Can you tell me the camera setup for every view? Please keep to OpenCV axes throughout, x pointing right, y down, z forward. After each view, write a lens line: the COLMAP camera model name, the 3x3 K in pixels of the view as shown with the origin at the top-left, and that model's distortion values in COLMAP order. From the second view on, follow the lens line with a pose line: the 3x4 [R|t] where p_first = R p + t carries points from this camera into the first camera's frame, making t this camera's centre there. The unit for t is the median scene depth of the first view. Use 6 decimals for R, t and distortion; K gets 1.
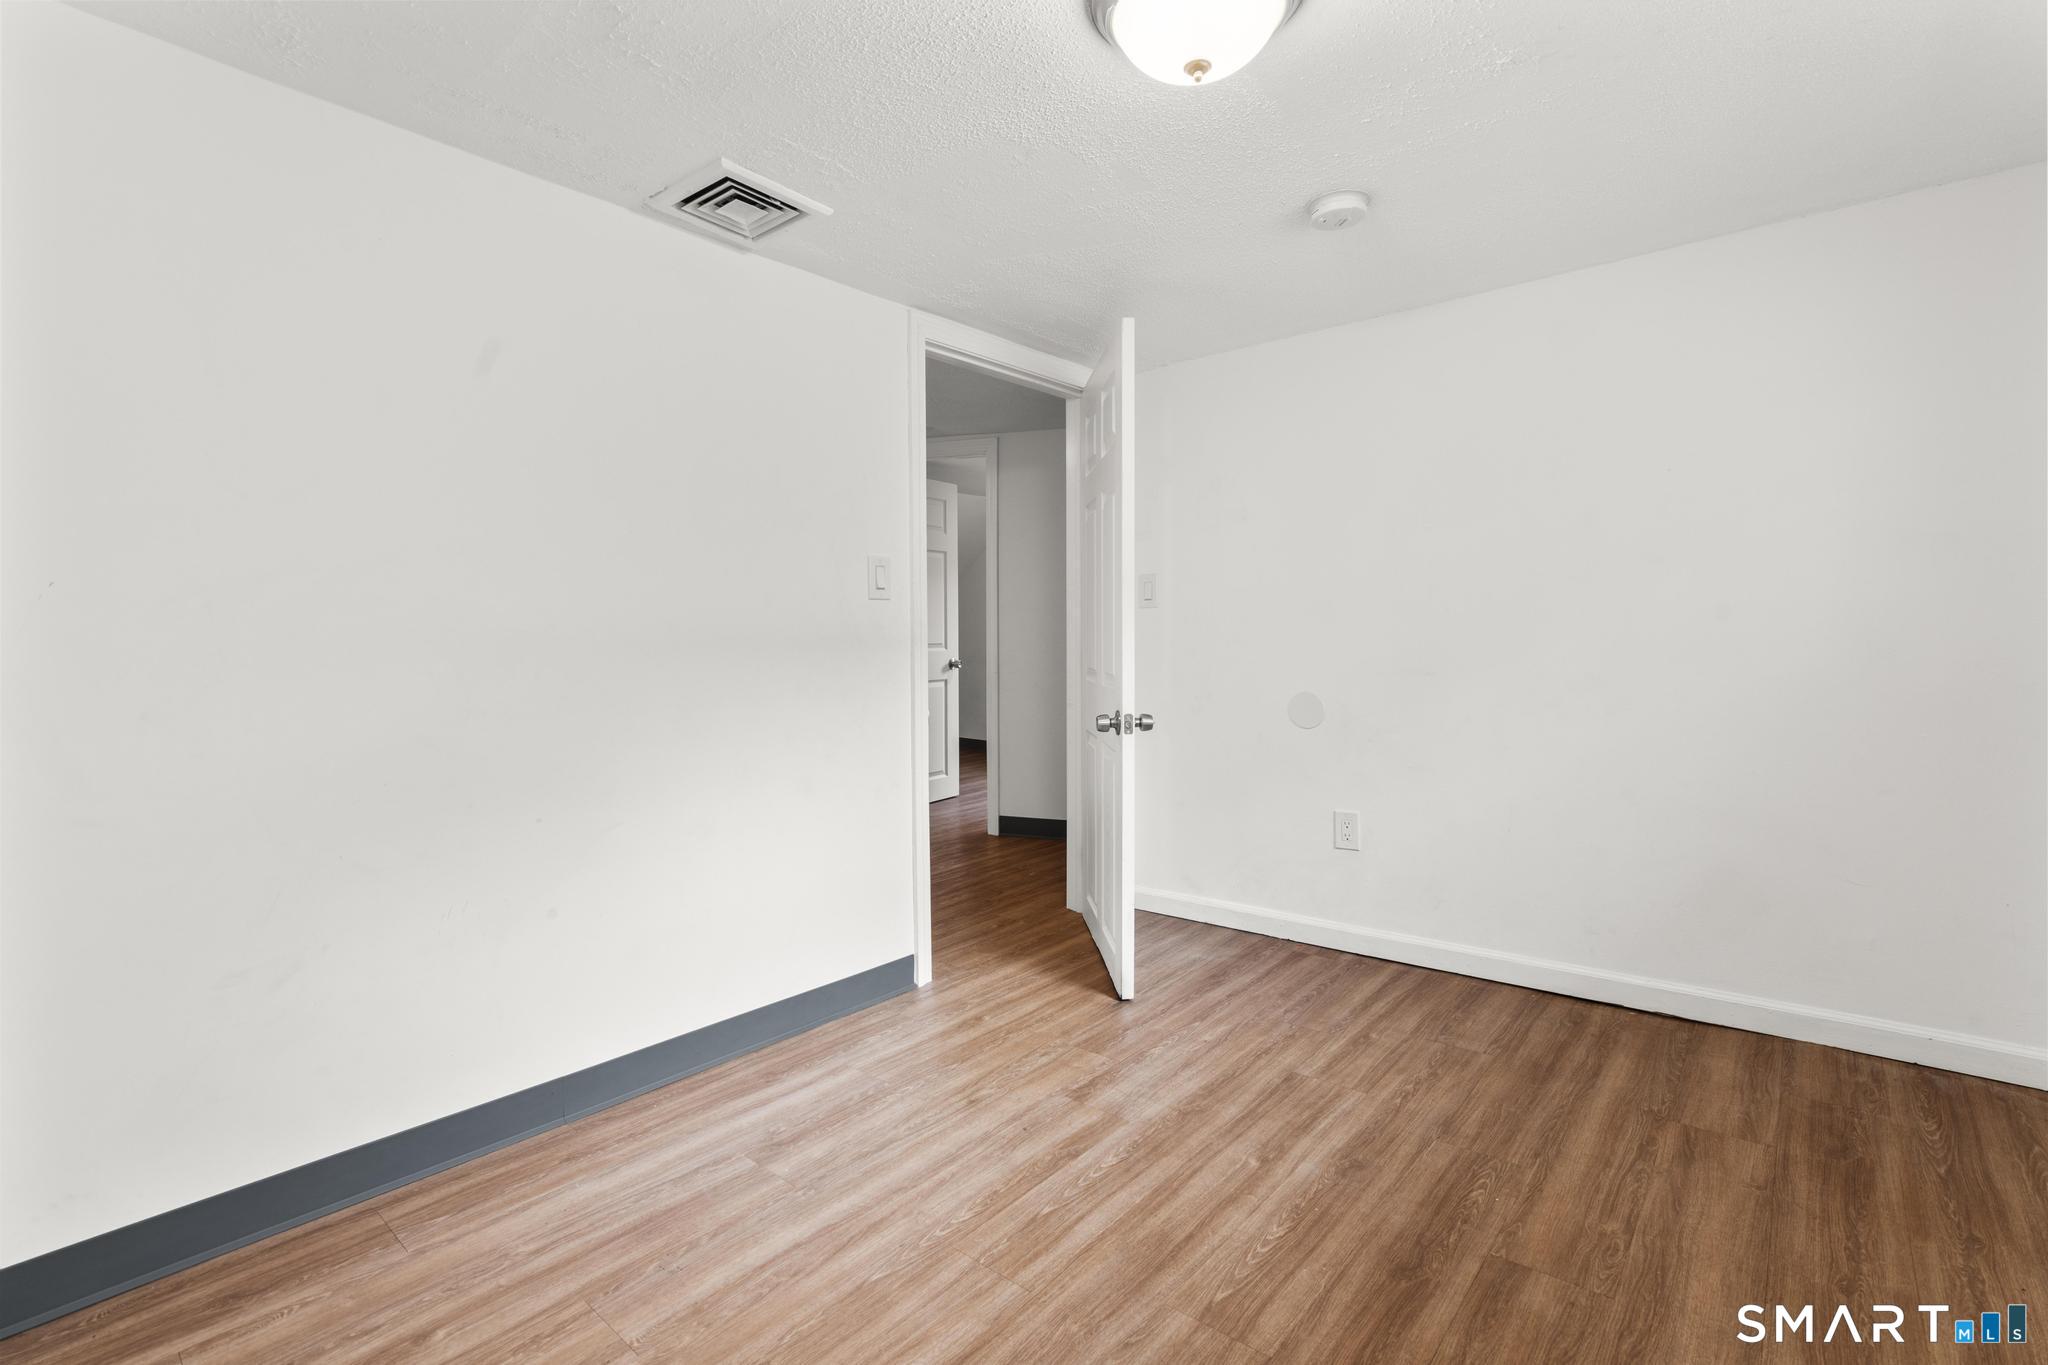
lens RADIAL K [[945.8, 0, 1023.8], [0, 945.8, 678.5], [0, 0, 1]] dist [-0.001396, -0.000158]
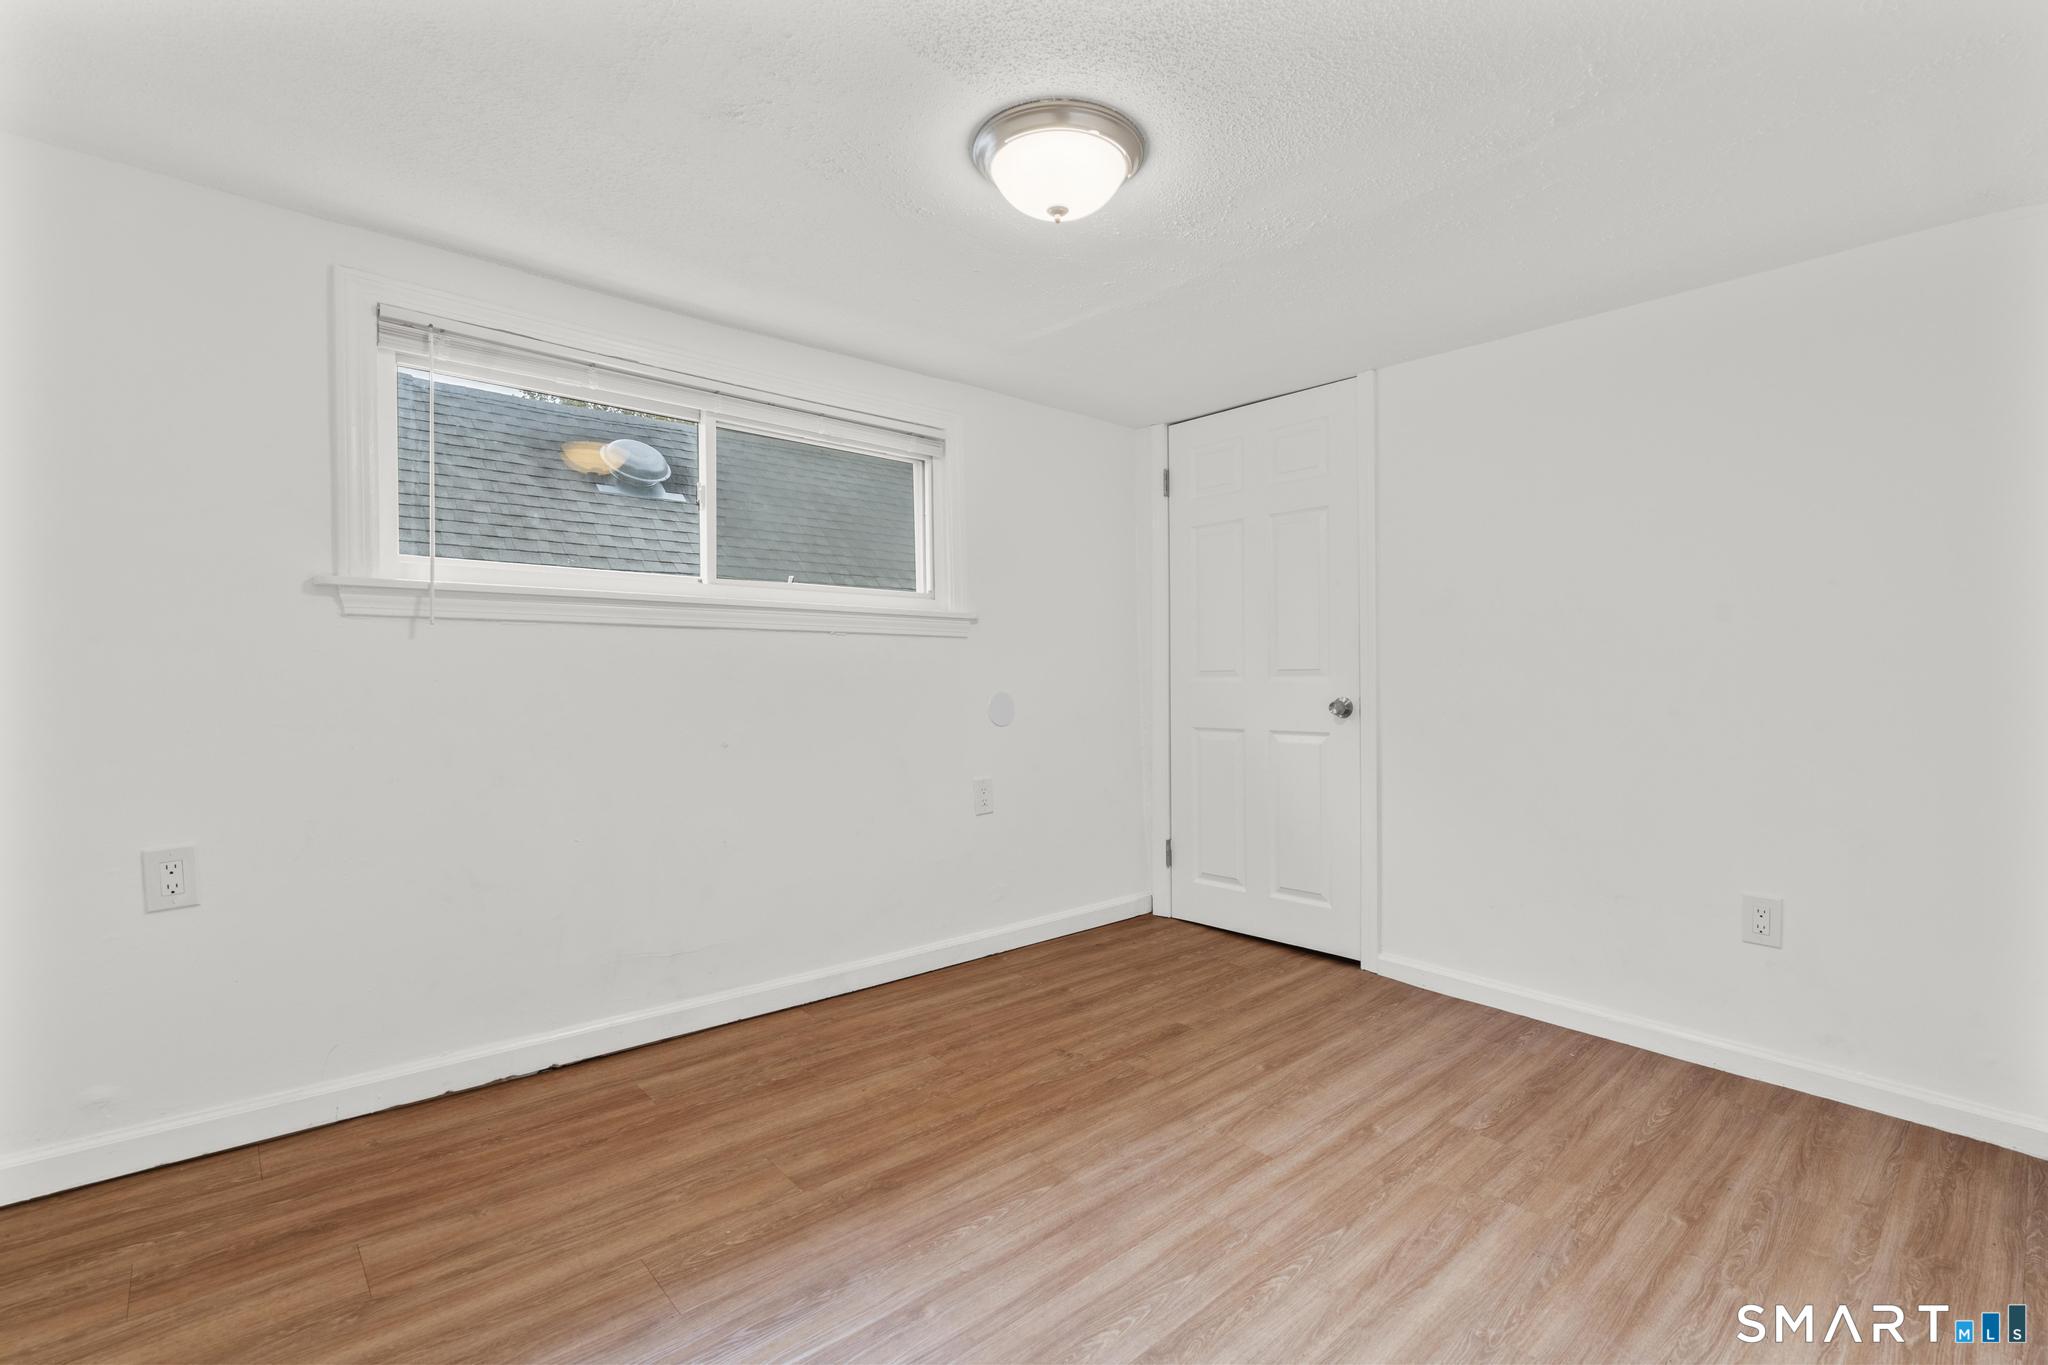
lens RADIAL K [[945.8, 0, 1024.4], [0, 945.8, 679.0], [0, 0, 1]] dist [-0.001396, -0.000158]
pose [[-0.991842, 0.005805, 0.127343, 0.064754], [0.012381, 0.998627, 0.050905, -0.081047], [-0.126873, 0.052066, -0.990552, 2.017800]]
